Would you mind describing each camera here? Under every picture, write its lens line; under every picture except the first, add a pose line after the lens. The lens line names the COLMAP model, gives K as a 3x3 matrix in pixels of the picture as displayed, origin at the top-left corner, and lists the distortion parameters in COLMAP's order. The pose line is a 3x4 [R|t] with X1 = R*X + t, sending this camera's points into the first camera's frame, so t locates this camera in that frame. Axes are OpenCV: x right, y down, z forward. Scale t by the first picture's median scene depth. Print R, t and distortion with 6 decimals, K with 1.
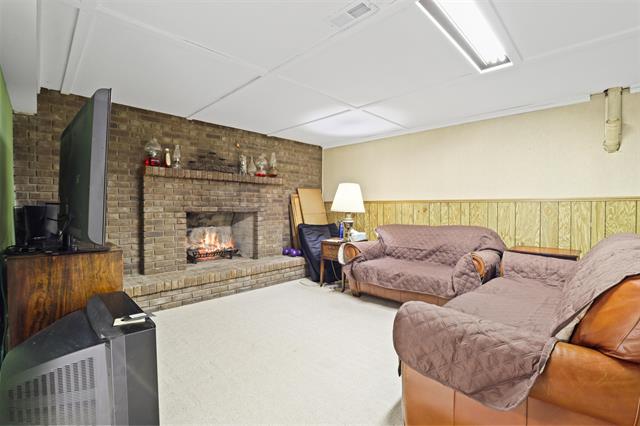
lens RADIAL K [[294.0, 0, 319.2], [0, 294.0, 211.4], [0, 0, 1]] dist [-0.015566, -0.000625]
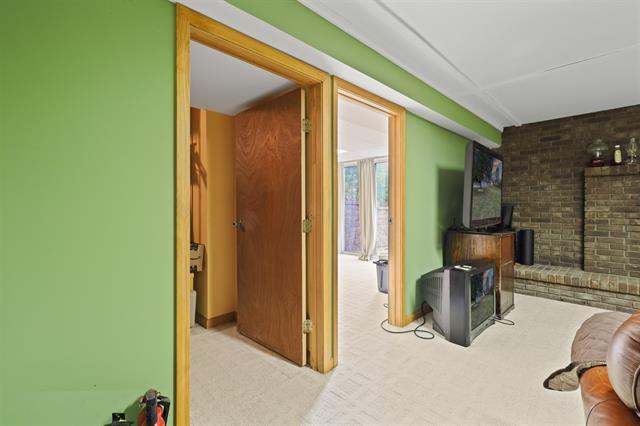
lens RADIAL K [[294.0, 0, 319.2], [0, 294.0, 211.4], [0, 0, 1]] dist [-0.015566, -0.000625]
pose [[-0.009377, 0.009027, -0.999915, 0.458907], [-0.011114, 0.999897, 0.009131, 0.002652], [0.999894, 0.011199, -0.009276, 0.044371]]
